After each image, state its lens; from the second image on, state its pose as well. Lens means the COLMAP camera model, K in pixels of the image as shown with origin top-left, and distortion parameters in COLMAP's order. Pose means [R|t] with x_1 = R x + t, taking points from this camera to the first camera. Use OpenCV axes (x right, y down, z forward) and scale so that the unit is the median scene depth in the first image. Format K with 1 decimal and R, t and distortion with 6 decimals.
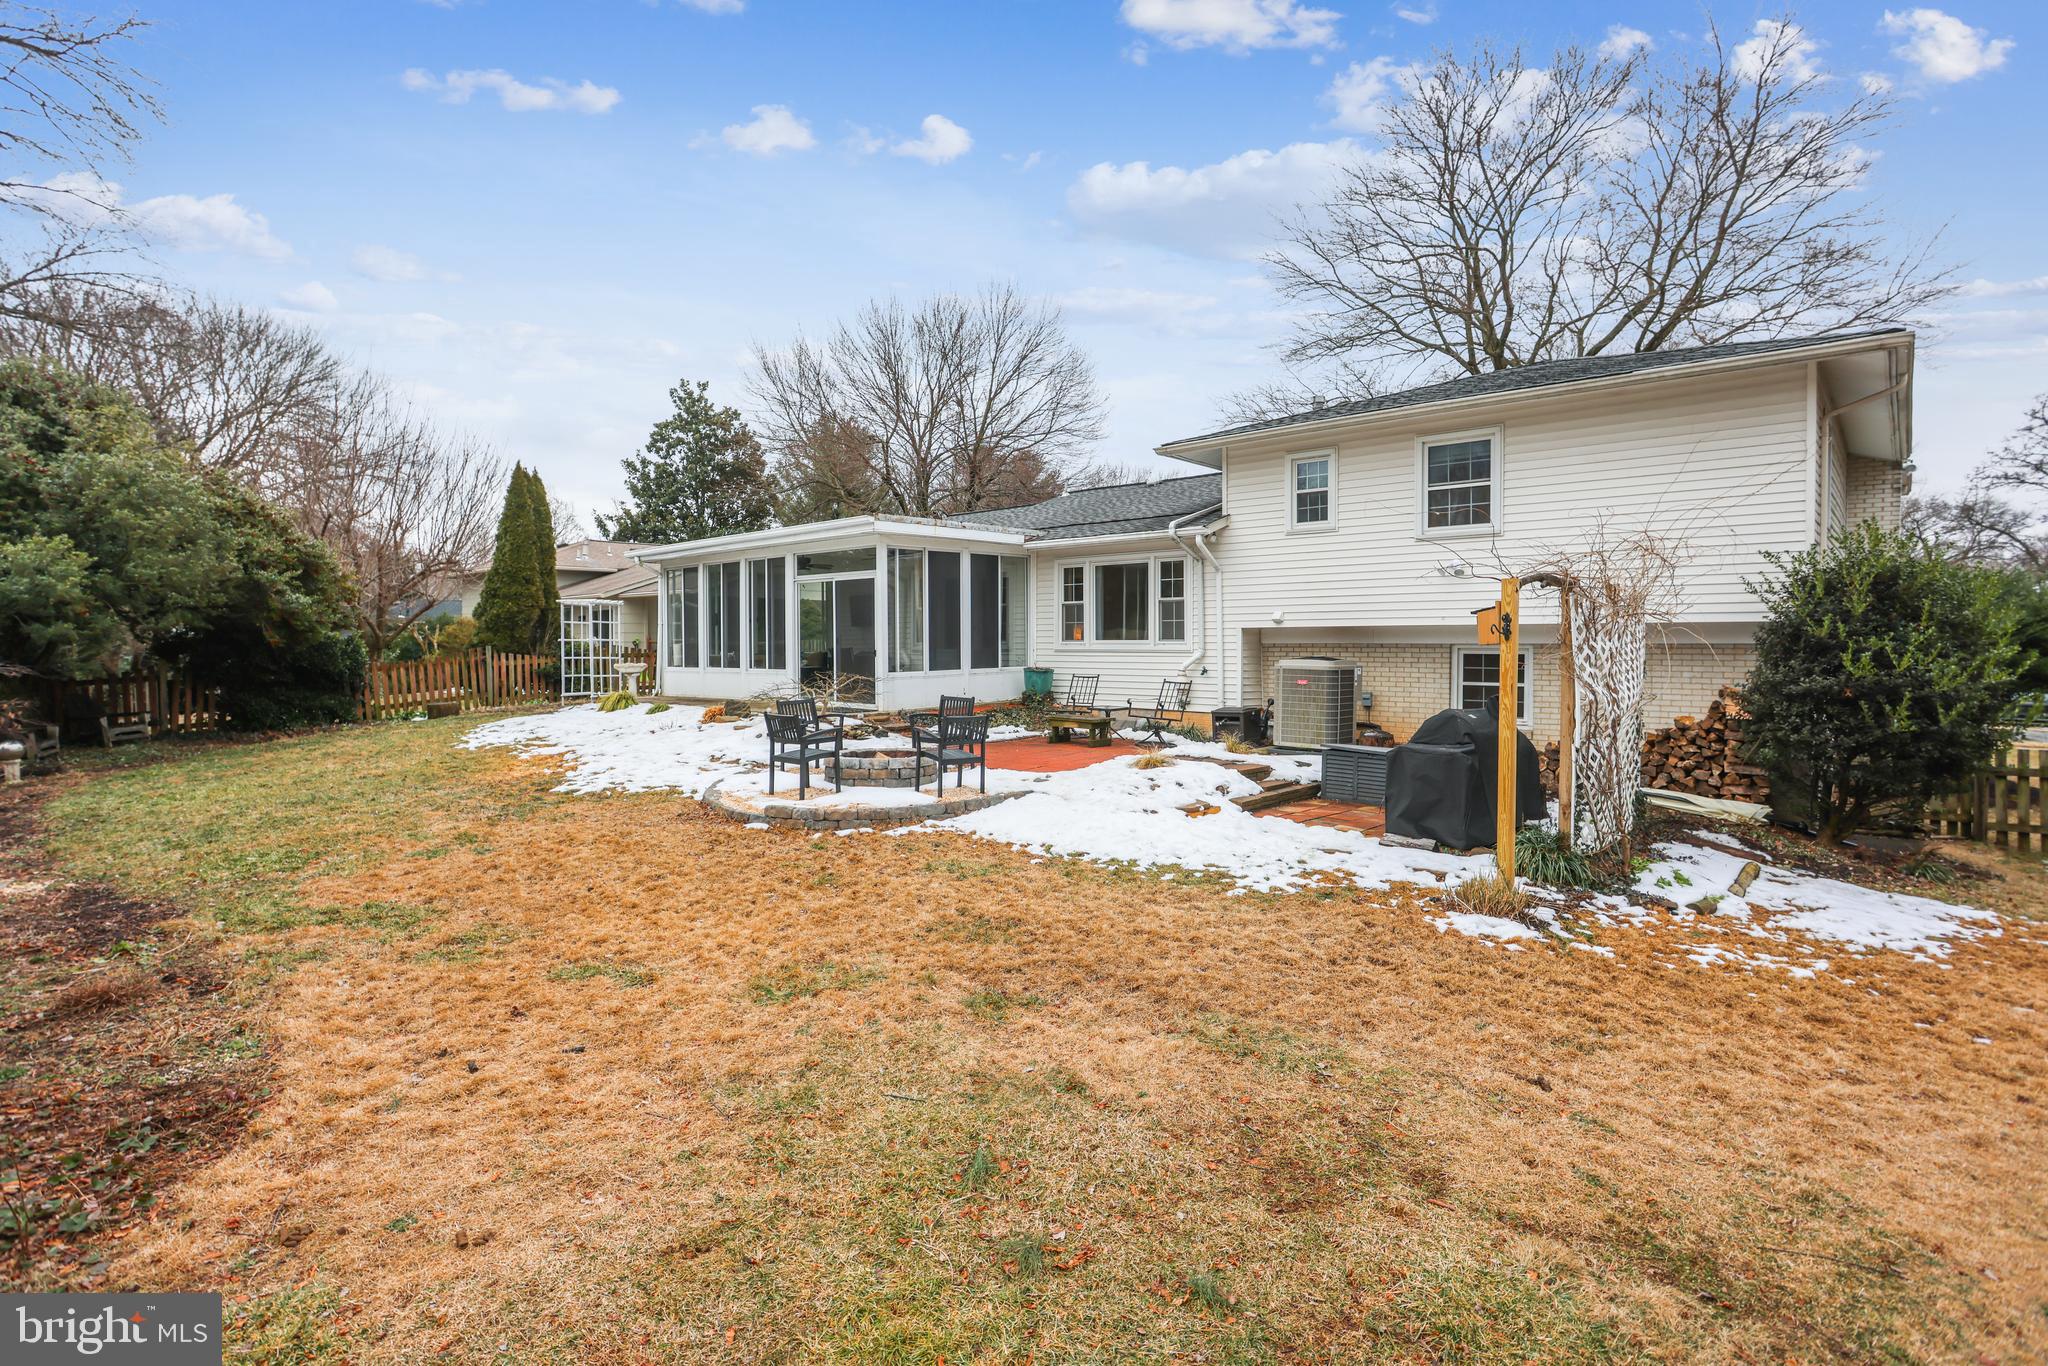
lens RADIAL K [[1029.7, 0, 1020.0], [0, 1029.7, 674.8], [0, 0, 1]] dist [-0.078729, 0.064749]
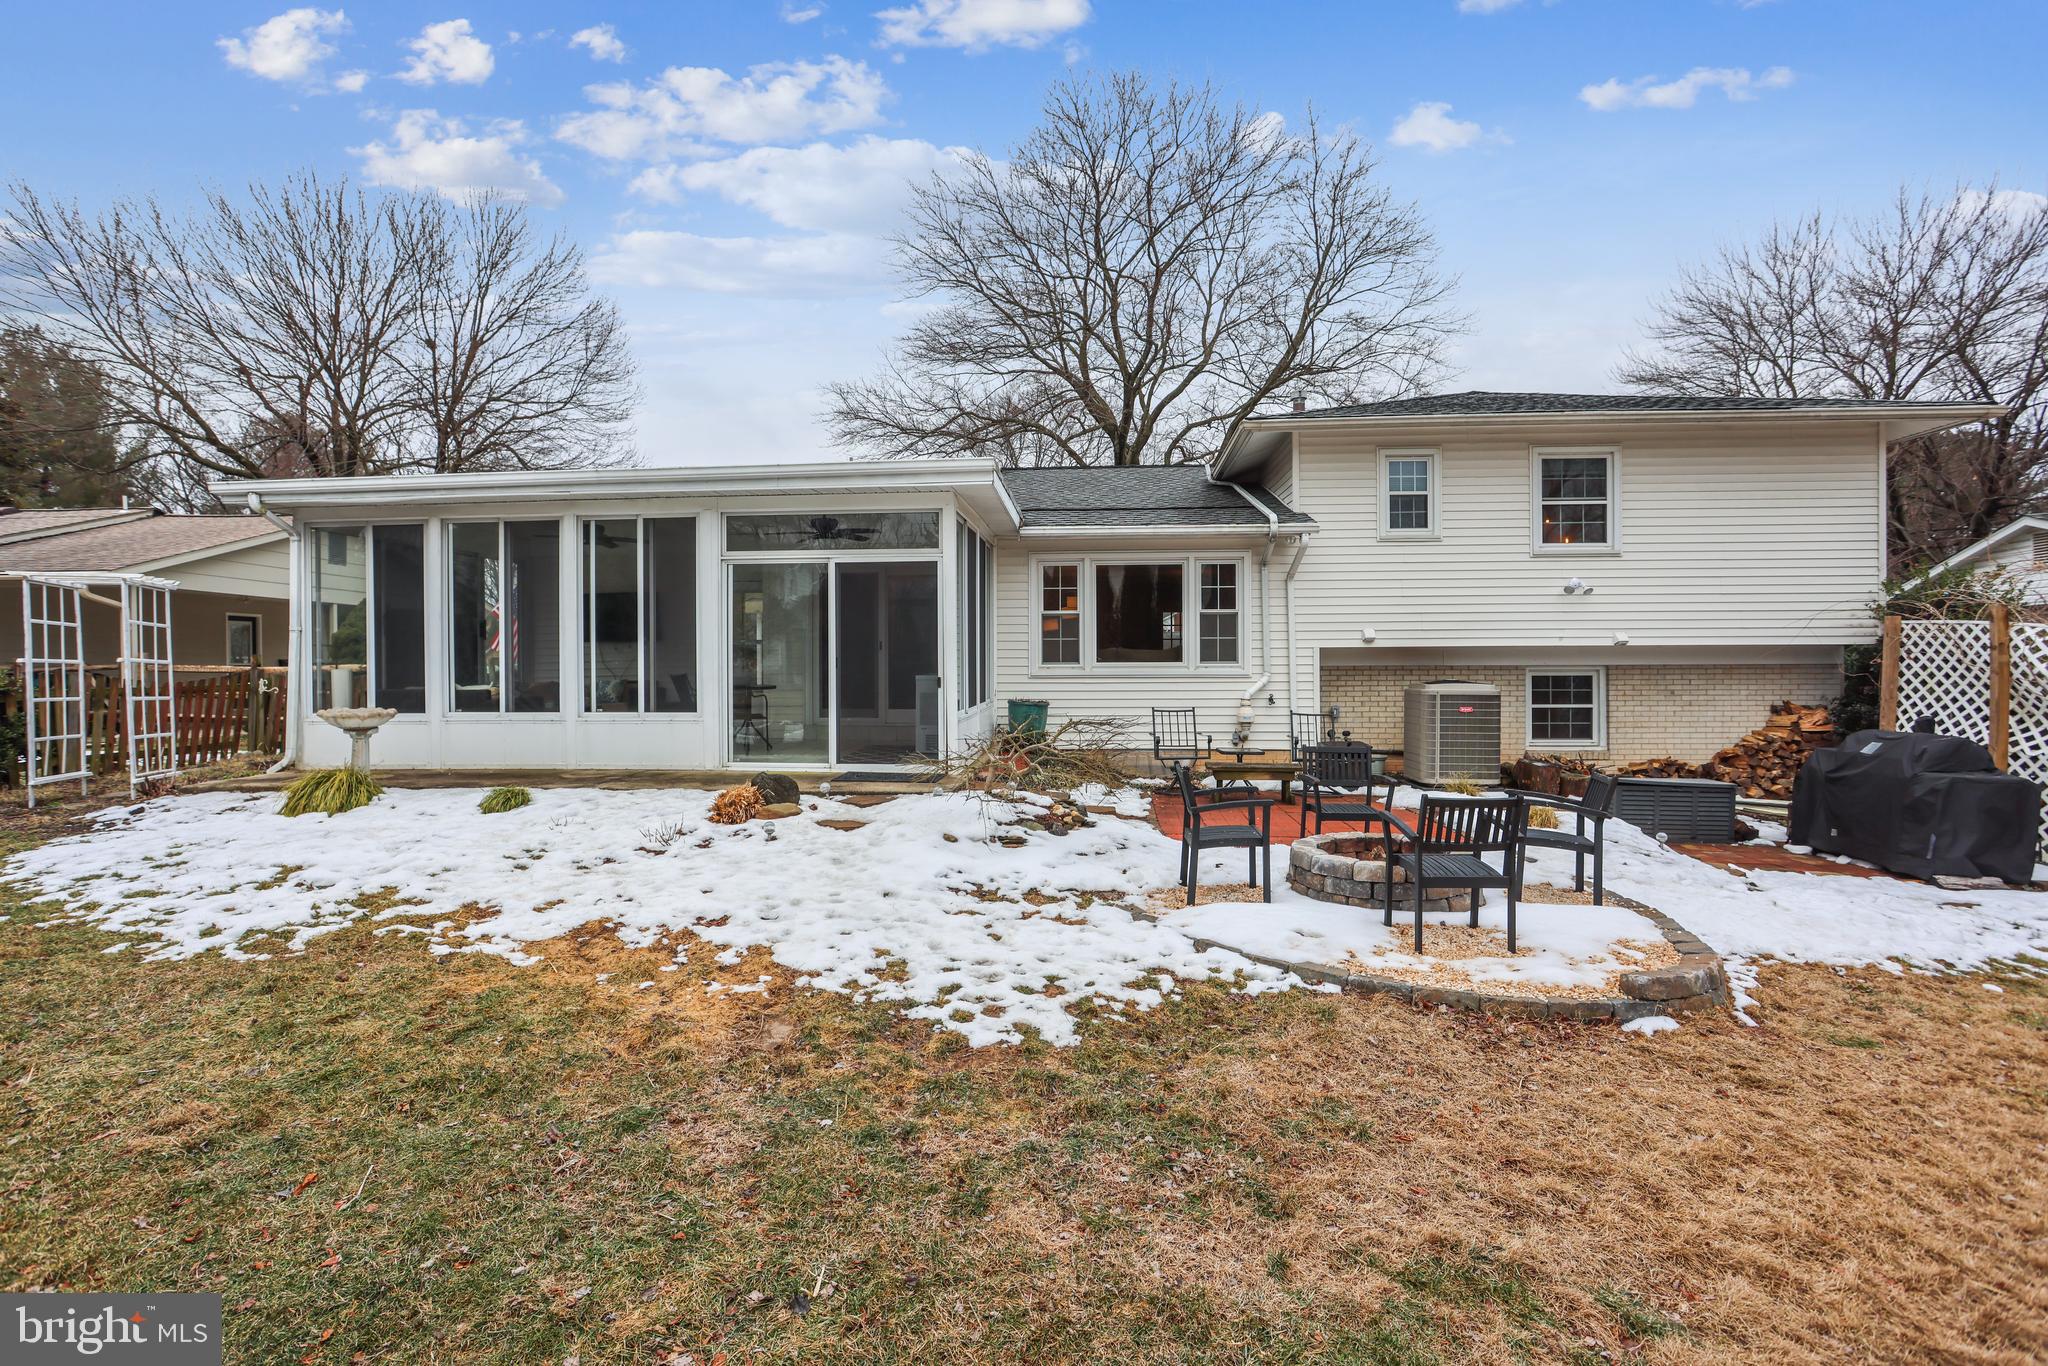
lens RADIAL K [[1029.7, 0, 1020.0], [0, 1029.7, 674.8], [0, 0, 1]] dist [-0.078729, 0.064749]
pose [[0.784639, -0.005769, 0.619926, -0.486834], [0.022739, 0.999552, -0.019478, -0.012137], [-0.619535, 0.029379, 0.784419, 0.480298]]
